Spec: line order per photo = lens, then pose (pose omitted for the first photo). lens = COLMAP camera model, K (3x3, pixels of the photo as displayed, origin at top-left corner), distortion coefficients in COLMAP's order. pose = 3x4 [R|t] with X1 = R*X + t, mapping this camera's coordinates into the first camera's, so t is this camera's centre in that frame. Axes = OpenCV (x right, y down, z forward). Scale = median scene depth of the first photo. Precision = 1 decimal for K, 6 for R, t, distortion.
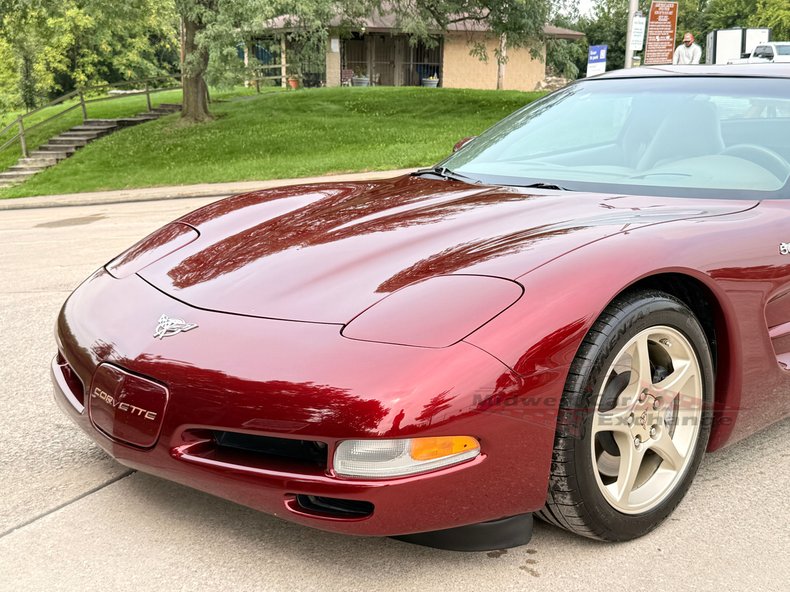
lens RADIAL K [[1055.4, 0, 390.0], [0, 1055.4, 304.2], [0, 0, 1]] dist [0.095619, 0.000000]
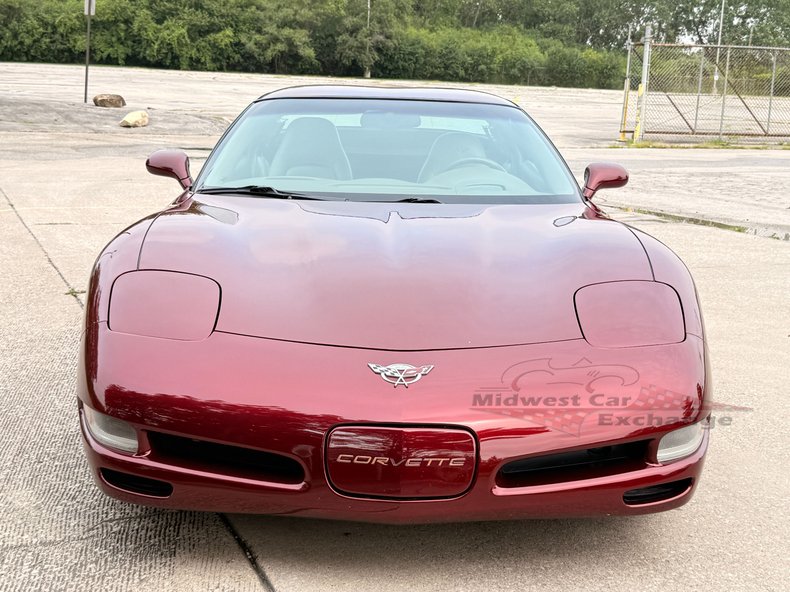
lens RADIAL K [[1055.4, 0, 364.9], [0, 1055.4, 311.2], [0, 0, 1]] dist [0.095619, 0.000000]
pose [[0.666555, -0.142567, 0.731696, -0.094224], [0.125868, 0.988973, 0.078034, -0.011669], [-0.734753, 0.040083, 0.677149, 0.037430]]
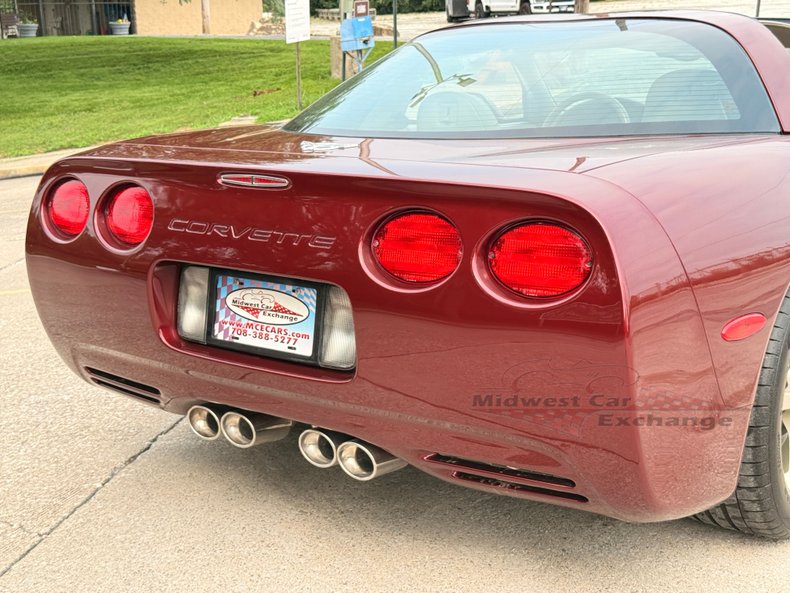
lens RADIAL K [[1140.7, 0, 383.2], [0, 1140.7, 304.3], [0, 0, 1]] dist [0.119215, 0.000000]
pose [[0.974313, -0.092378, 0.205379, 0.051203], [0.084939, 0.995380, 0.044766, -0.033183], [-0.208566, -0.026172, 0.977658, 0.144981]]
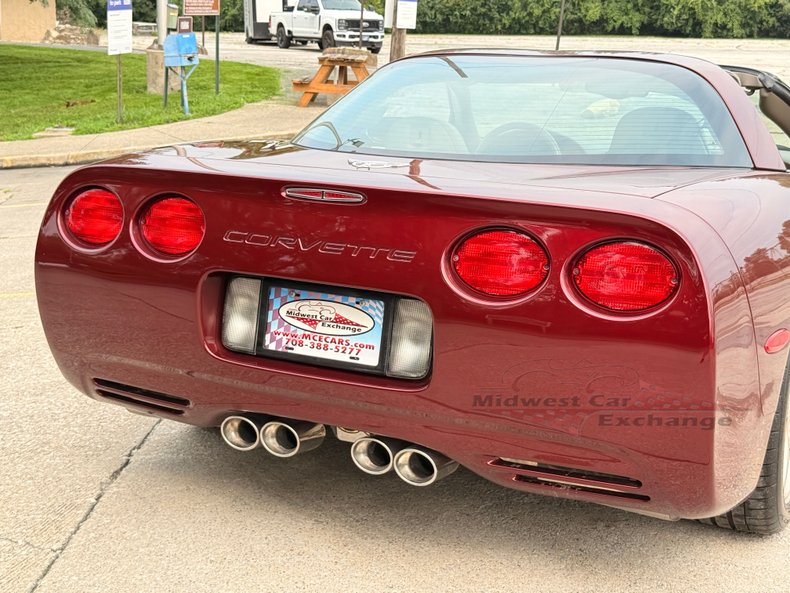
lens RADIAL K [[1140.7, 0, 393.8], [0, 1140.7, 304.2], [0, 0, 1]] dist [0.119215, 0.000000]
pose [[0.915788, -0.074125, 0.394764, 0.028853], [0.063580, 0.997185, 0.039748, -0.034197], [-0.396599, -0.011302, 0.917922, 0.148048]]
